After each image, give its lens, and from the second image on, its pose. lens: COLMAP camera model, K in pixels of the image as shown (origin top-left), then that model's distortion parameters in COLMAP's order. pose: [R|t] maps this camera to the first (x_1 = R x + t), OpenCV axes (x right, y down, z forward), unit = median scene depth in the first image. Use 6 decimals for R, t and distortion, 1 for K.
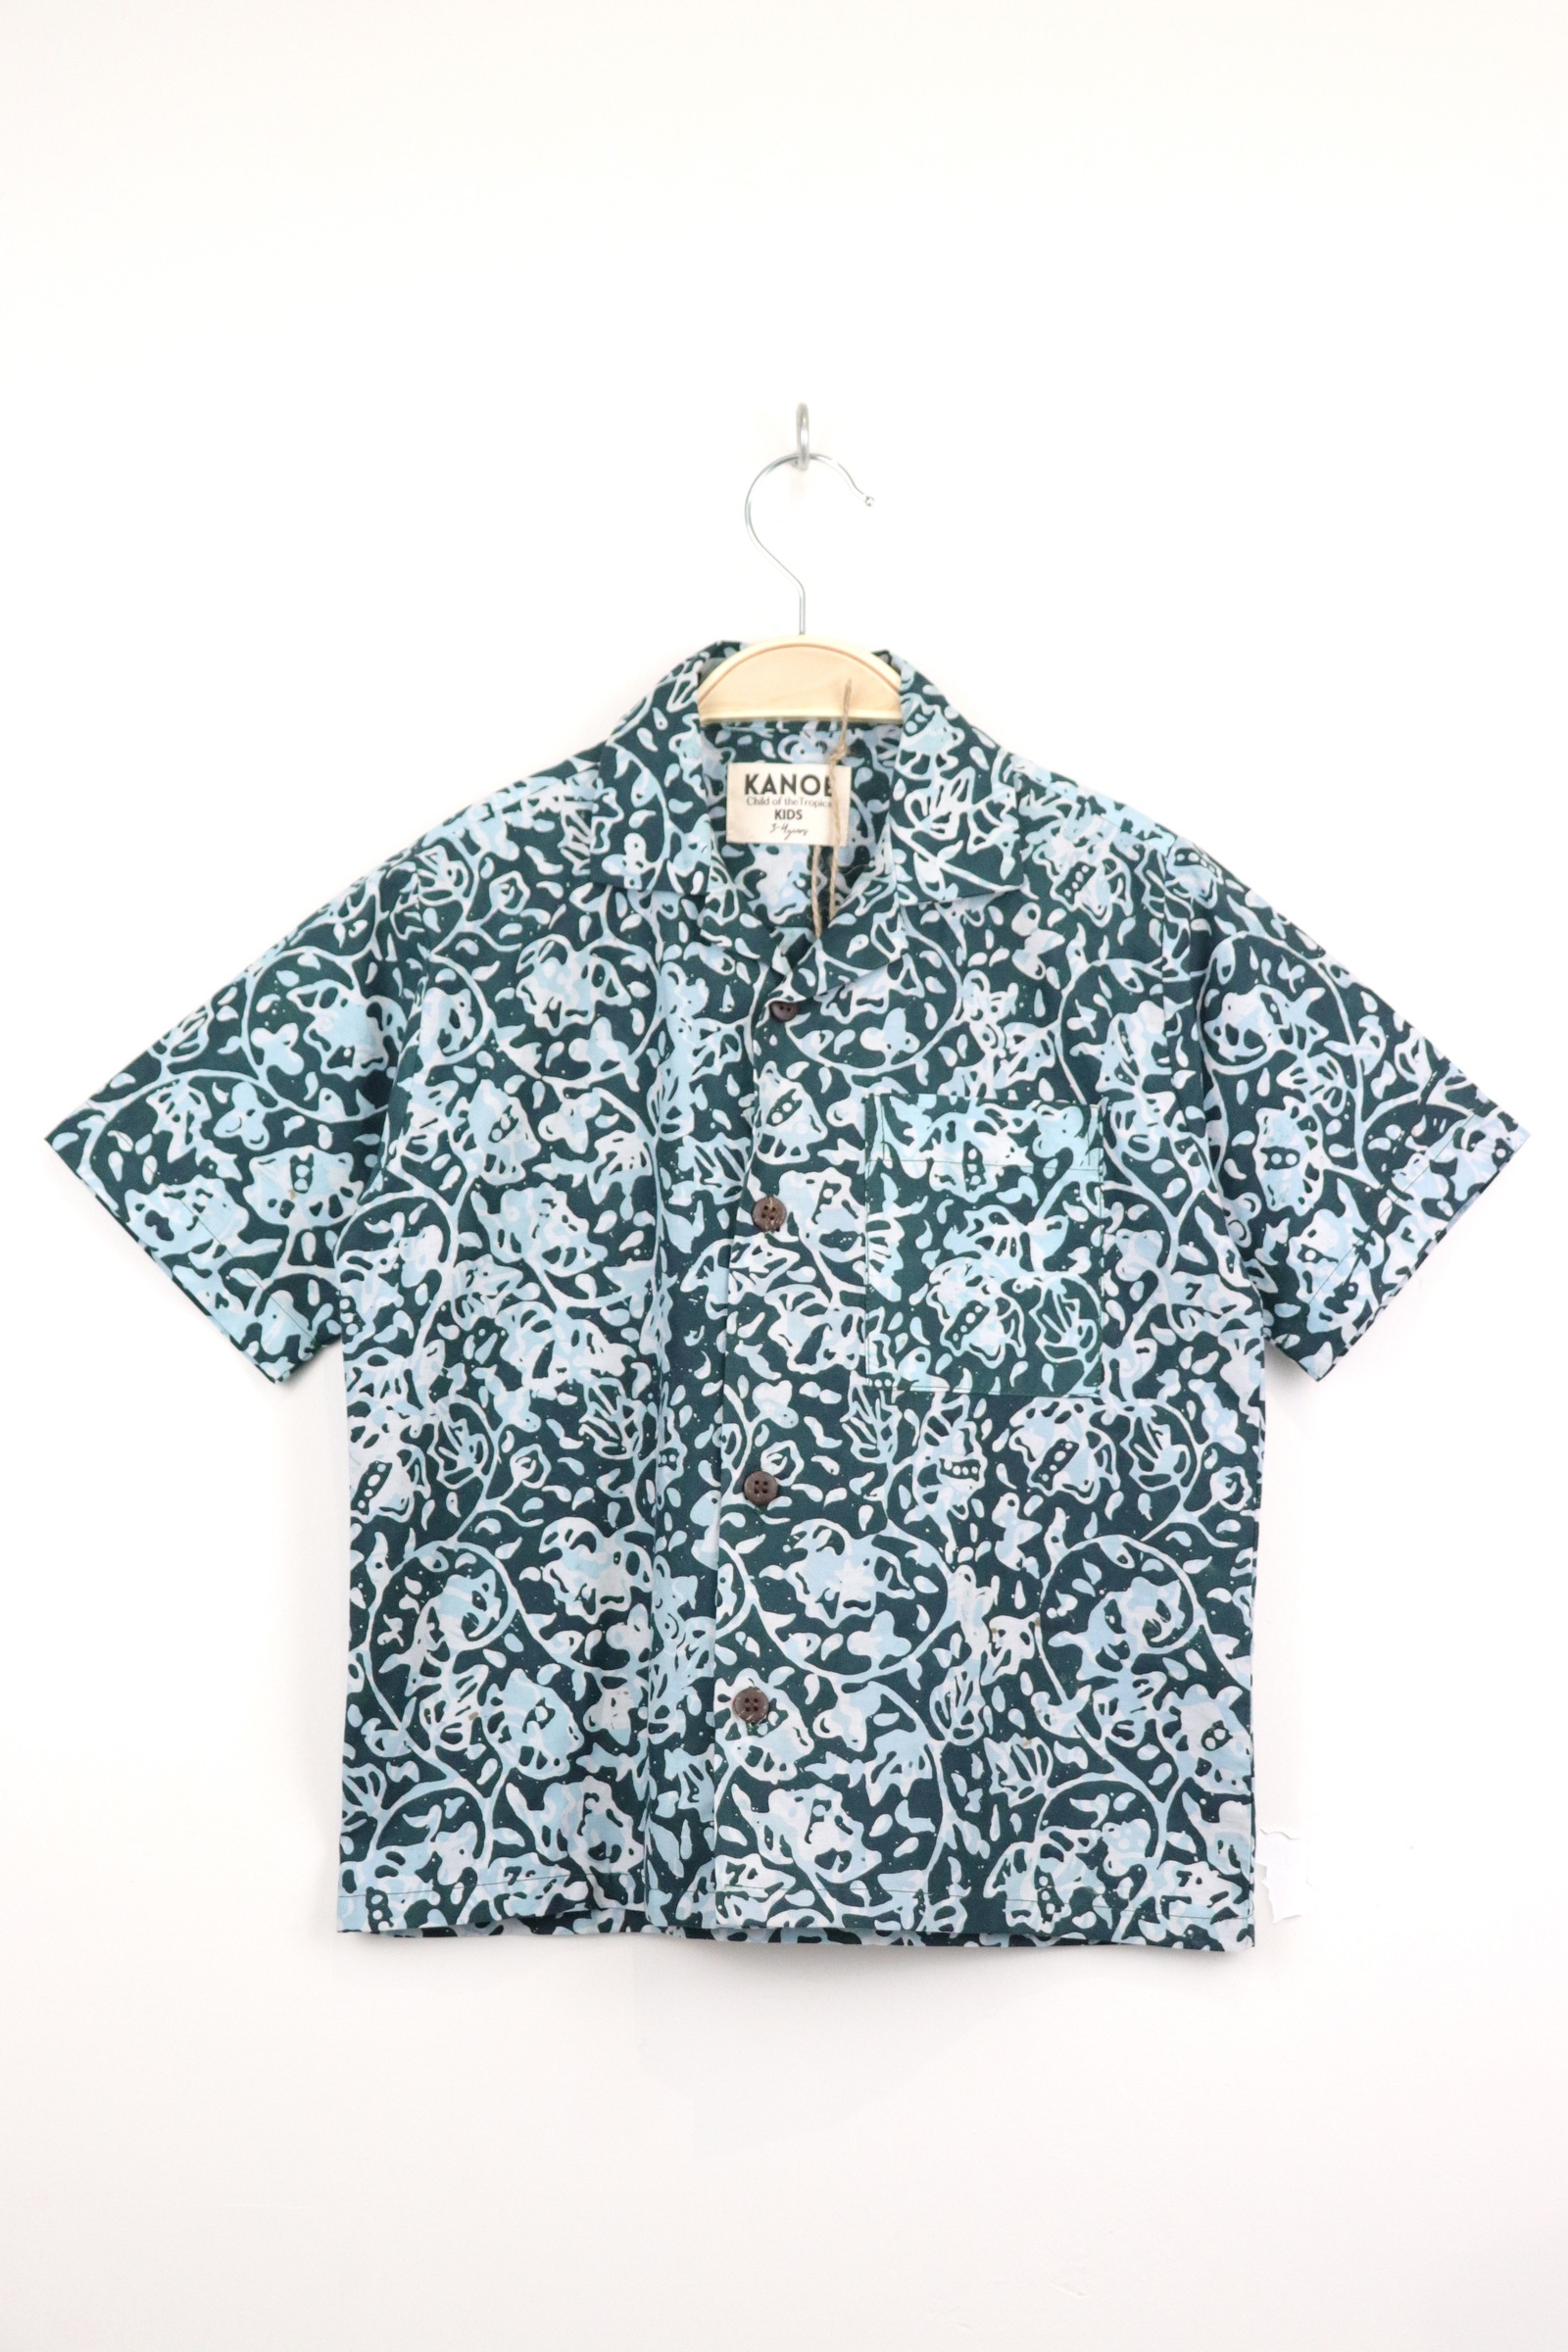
lens RADIAL K [[3296.2, 0, 784.0], [0, 3296.2, 1176.0], [0, 0, 1]] dist [-0.034630, 0.203274]
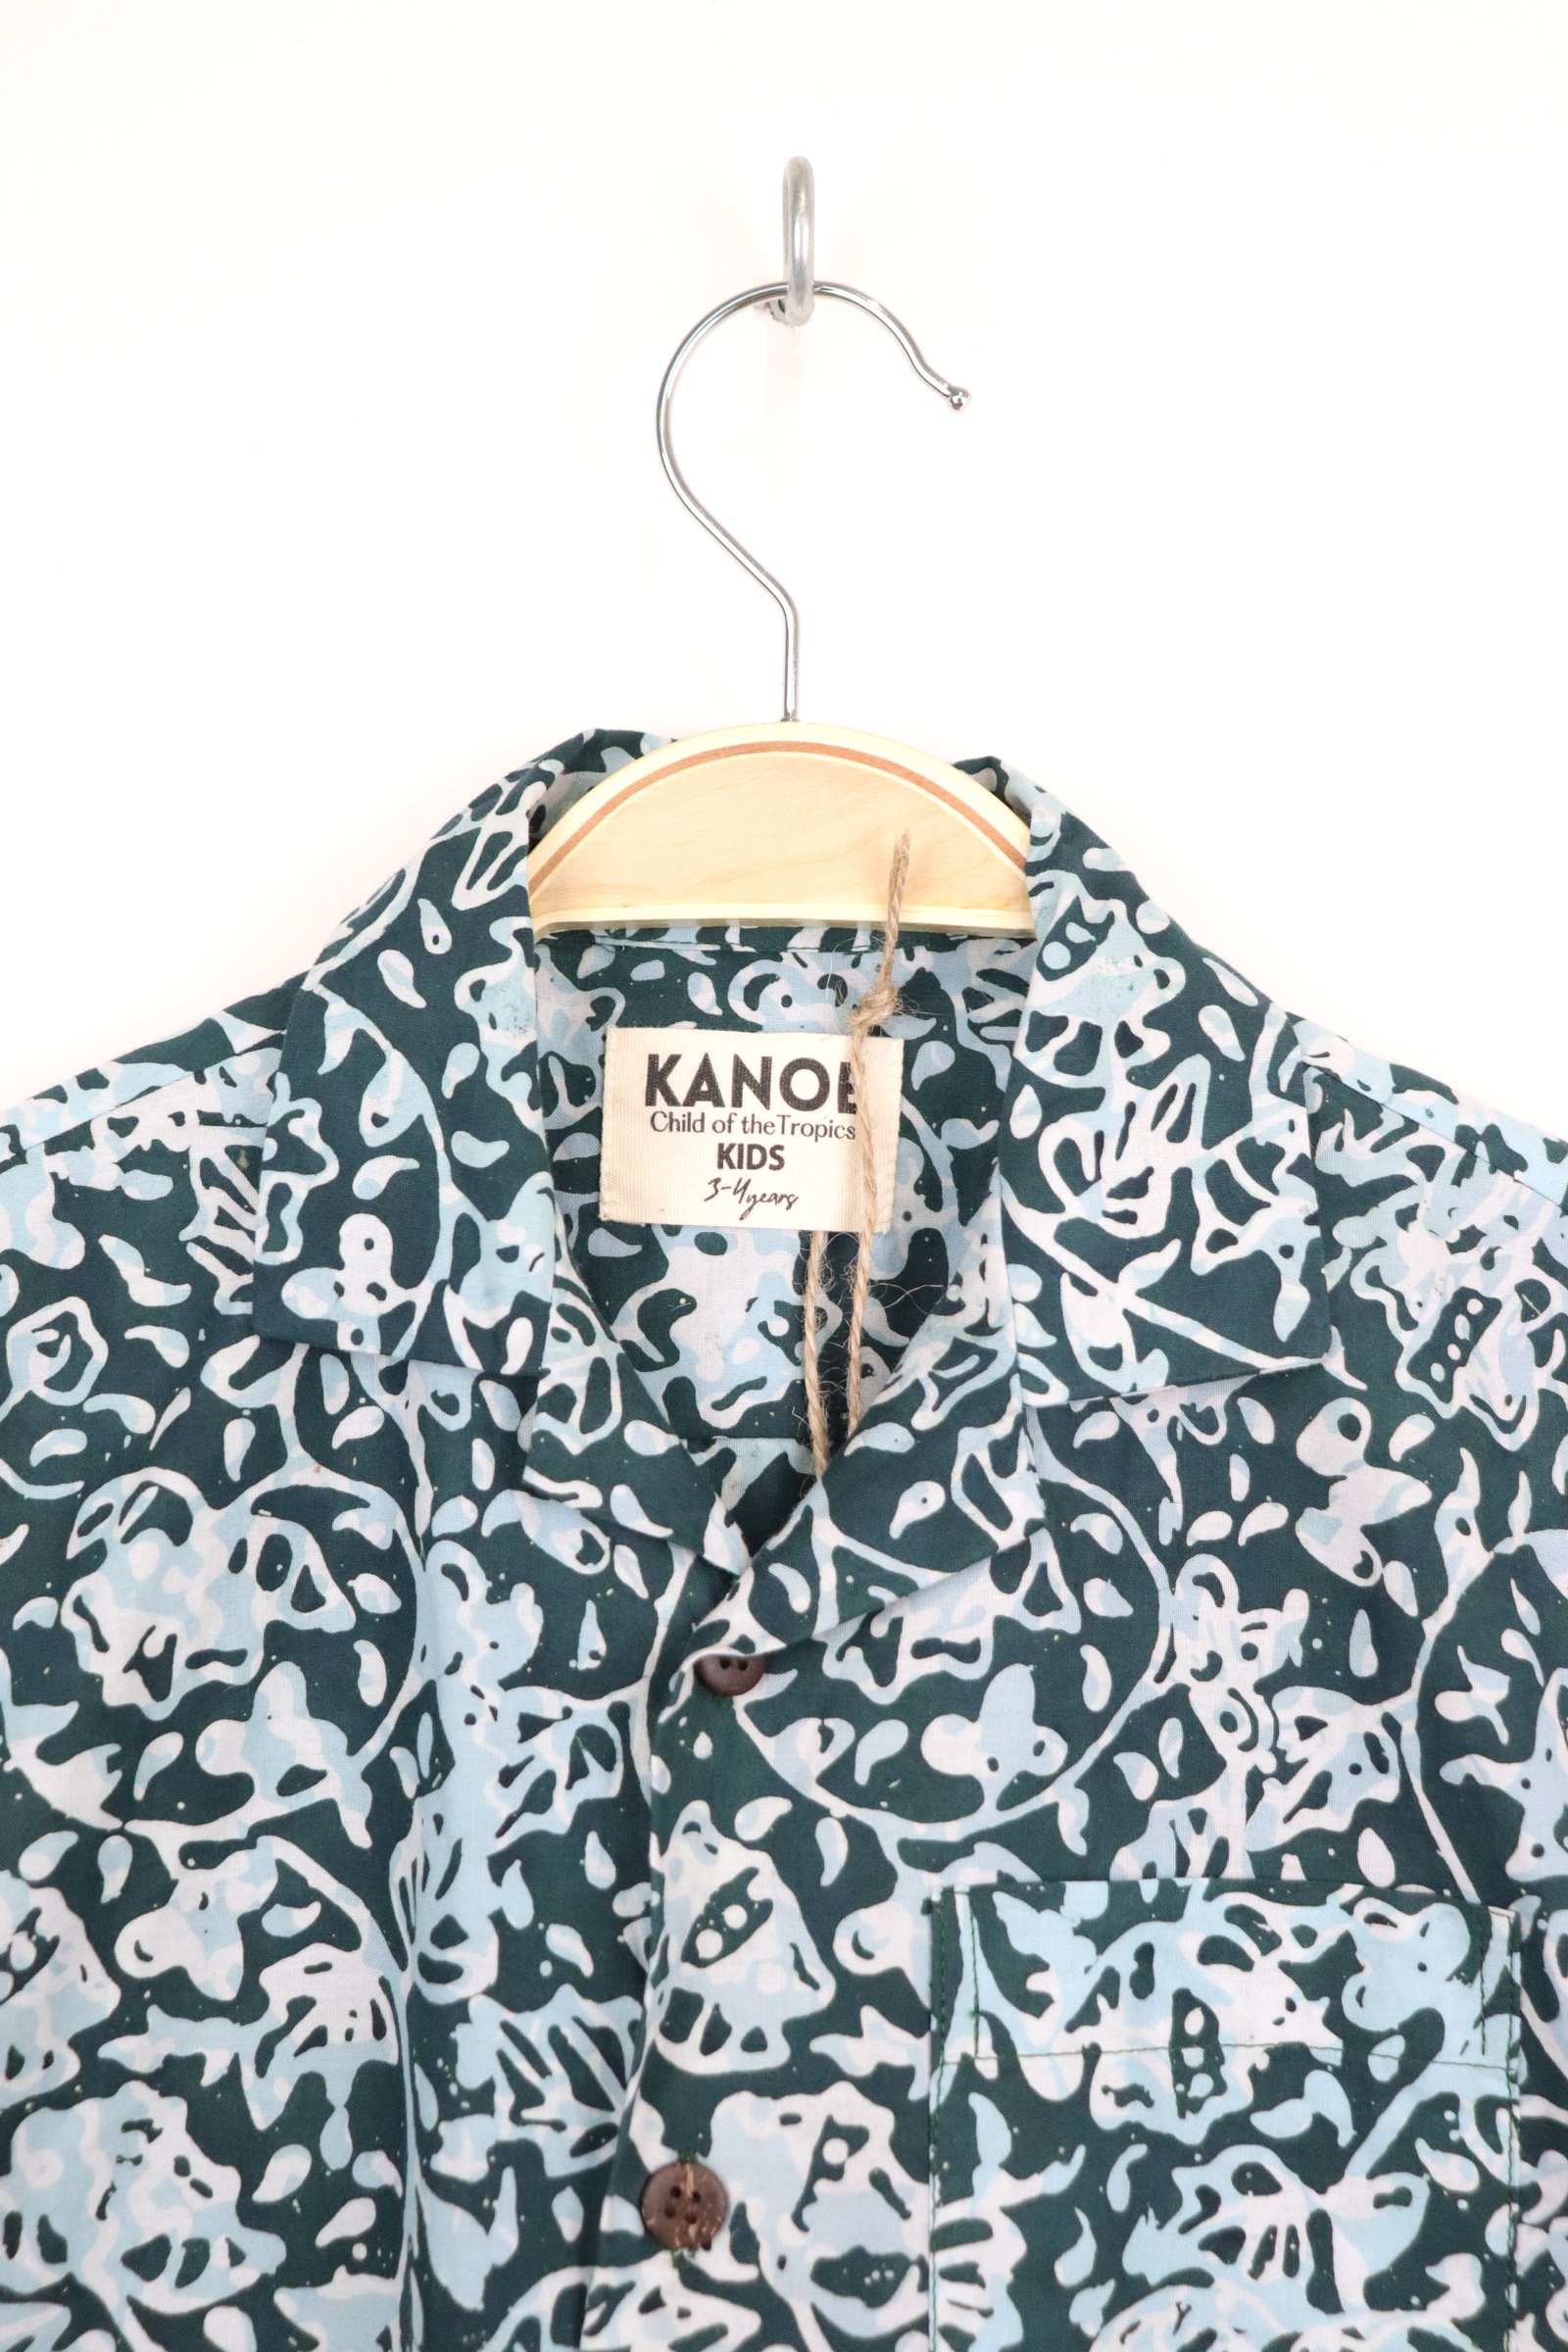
lens RADIAL K [[3296.2, 0, 784.0], [0, 3296.2, 1176.0], [0, 0, 1]] dist [-0.034630, 0.203274]
pose [[0.999905, 0.013544, 0.002449, 0.004648], [-0.013567, 0.999863, 0.009465, -0.113055], [-0.002320, -0.009497, 0.999952, 0.597938]]
